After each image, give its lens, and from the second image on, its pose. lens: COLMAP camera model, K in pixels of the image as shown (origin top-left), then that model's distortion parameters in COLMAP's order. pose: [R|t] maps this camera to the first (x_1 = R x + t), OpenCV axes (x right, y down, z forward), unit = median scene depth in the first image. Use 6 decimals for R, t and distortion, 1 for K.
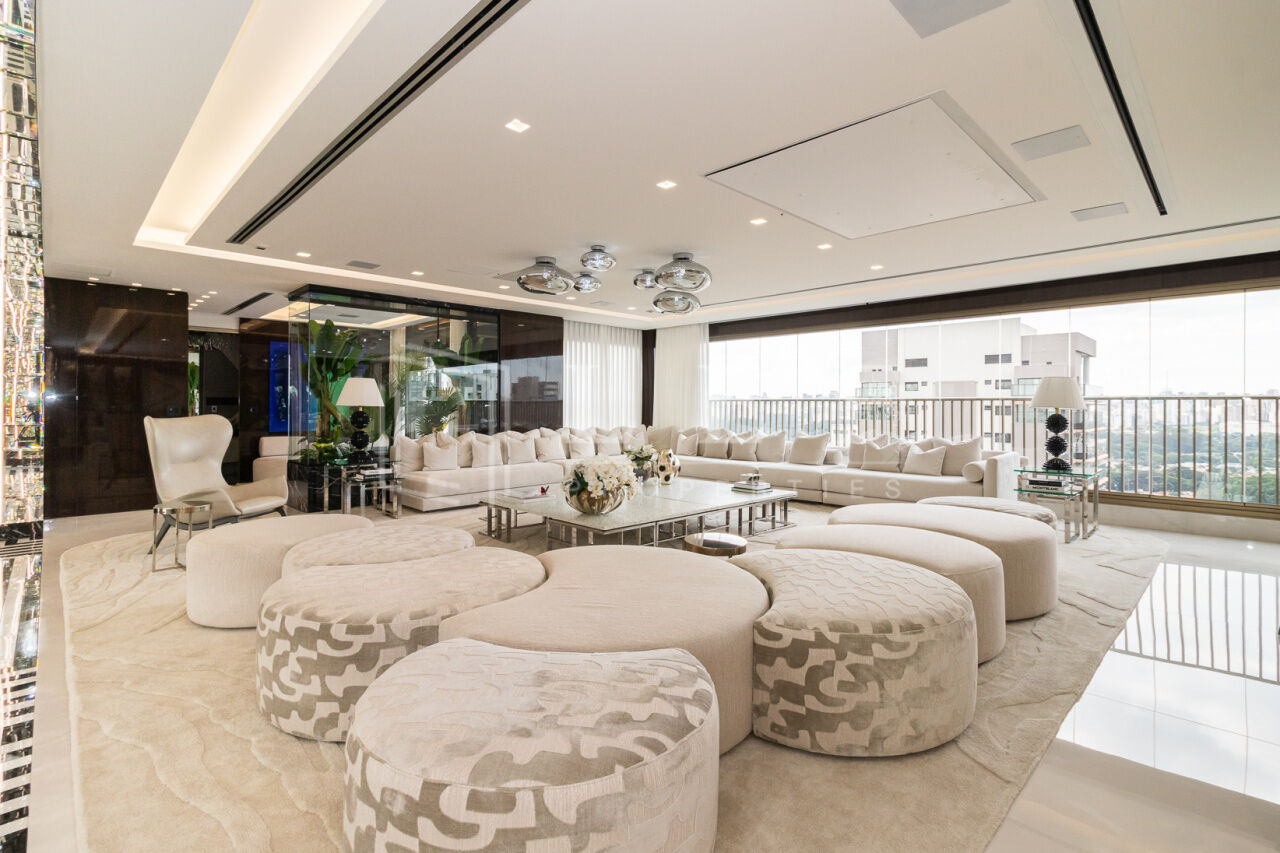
lens RADIAL K [[596.8, 0, 641.5], [0, 596.8, 415.7], [0, 0, 1]] dist [0.009440, -0.000187]
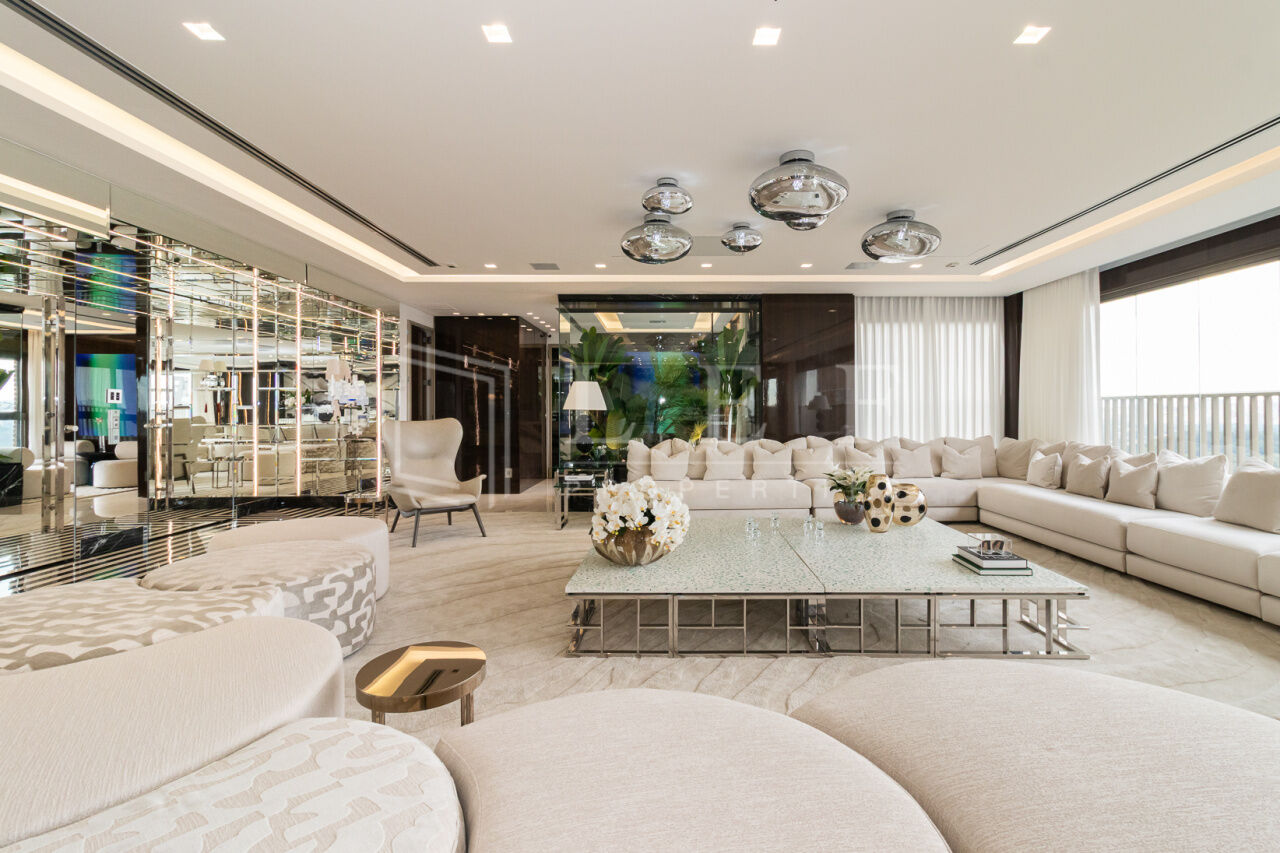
lens RADIAL K [[596.8, 0, 642.4], [0, 596.8, 421.8], [0, 0, 1]] dist [0.009440, -0.000187]
pose [[0.723255, 0.008984, -0.690523, 0.209172], [-0.005862, 0.999959, 0.006870, -0.003305], [0.690556, -0.000922, 0.723278, 0.258346]]
